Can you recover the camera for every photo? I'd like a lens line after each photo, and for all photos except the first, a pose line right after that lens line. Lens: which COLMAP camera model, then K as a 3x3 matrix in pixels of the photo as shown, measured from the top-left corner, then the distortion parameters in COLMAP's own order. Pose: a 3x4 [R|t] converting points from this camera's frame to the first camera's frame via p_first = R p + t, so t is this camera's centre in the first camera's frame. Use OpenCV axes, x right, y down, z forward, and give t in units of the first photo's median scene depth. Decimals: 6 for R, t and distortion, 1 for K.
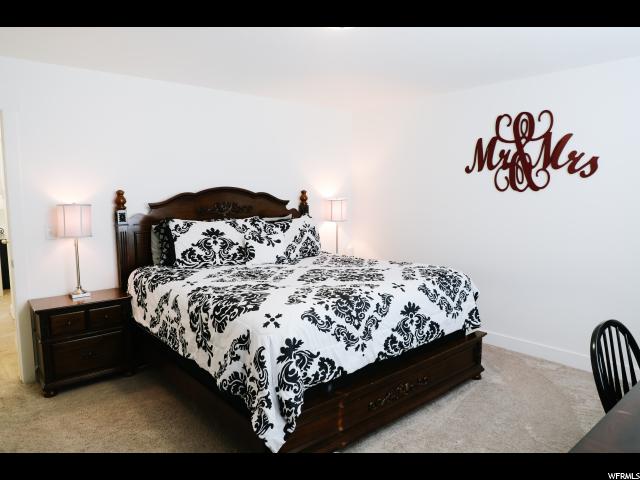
lens RADIAL K [[431.4, 0, 321.5], [0, 431.4, 239.4], [0, 0, 1]] dist [-0.092391, 0.049934]
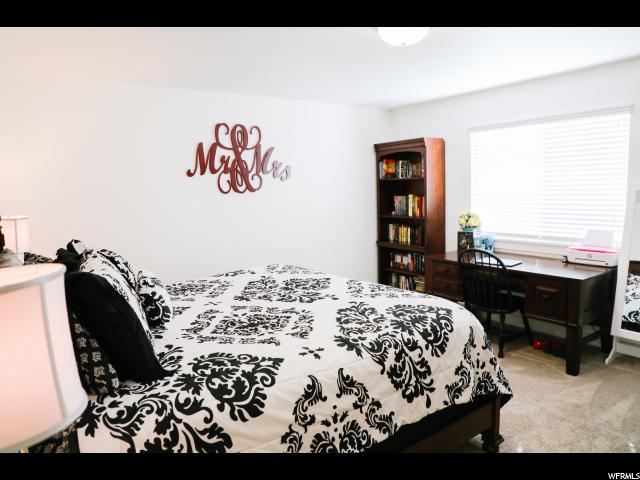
lens RADIAL K [[431.4, 0, 321.5], [0, 431.4, 239.4], [0, 0, 1]] dist [-0.092391, 0.049934]
pose [[0.138548, -0.115706, 0.983573, -0.688728], [0.138401, 0.985668, 0.096457, -0.075056], [-0.980637, 0.122764, 0.152576, 0.651971]]
